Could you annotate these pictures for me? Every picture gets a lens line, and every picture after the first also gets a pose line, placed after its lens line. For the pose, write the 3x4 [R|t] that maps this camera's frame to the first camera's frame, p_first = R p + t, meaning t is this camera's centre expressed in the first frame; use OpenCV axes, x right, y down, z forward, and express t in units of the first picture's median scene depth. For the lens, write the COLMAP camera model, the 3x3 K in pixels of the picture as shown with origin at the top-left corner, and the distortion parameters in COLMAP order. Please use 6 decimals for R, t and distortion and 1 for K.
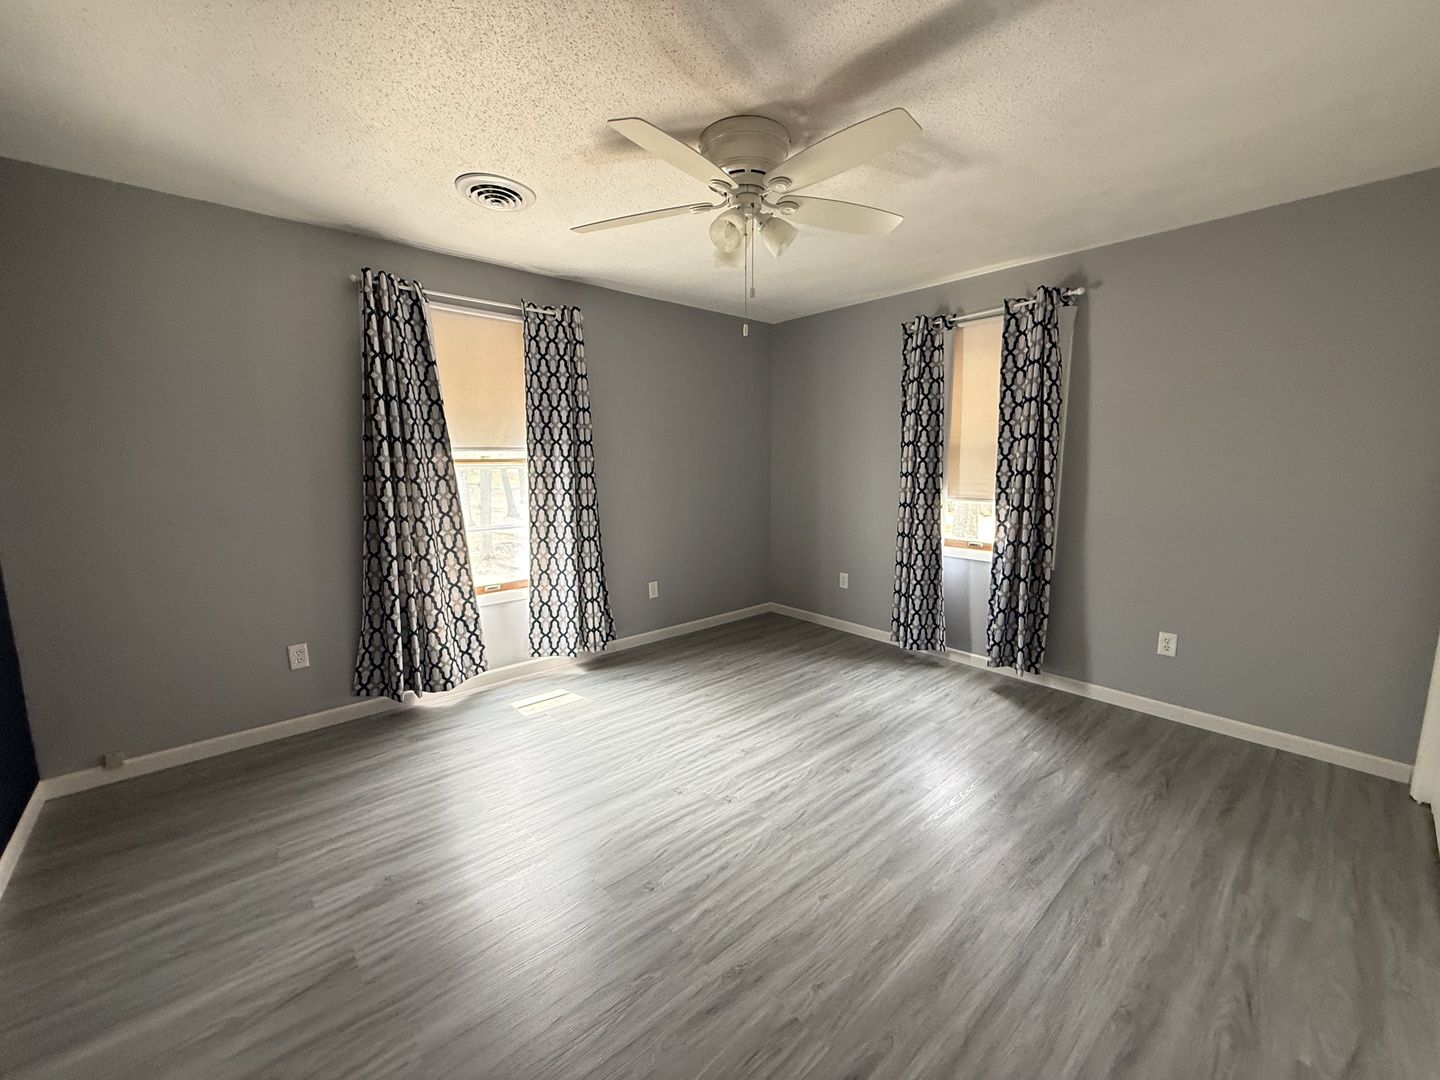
lens RADIAL K [[577.0, 0, 717.1], [0, 577.0, 541.5], [0, 0, 1]] dist [0.000956, -0.000378]
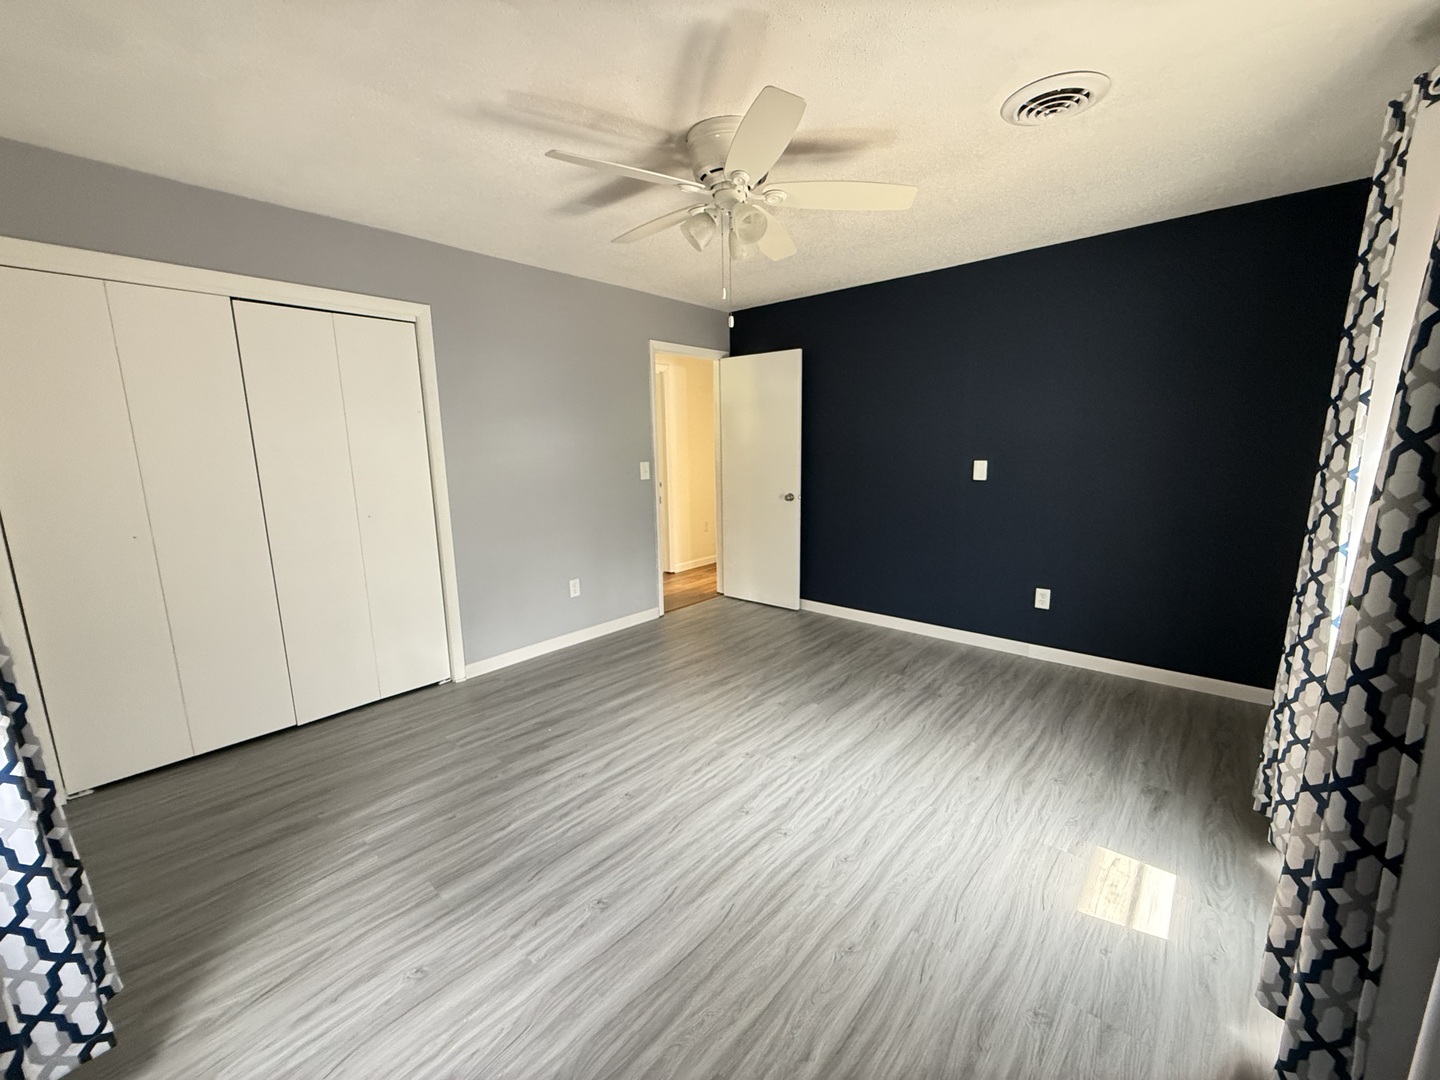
lens RADIAL K [[577.0, 0, 715.6], [0, 577.0, 544.8], [0, 0, 1]] dist [0.000956, -0.000378]
pose [[-0.992855, 0.038952, -0.112787, 0.173323], [0.001704, 0.949750, 0.313006, -0.253869], [0.119312, 0.310577, -0.943031, 1.730350]]
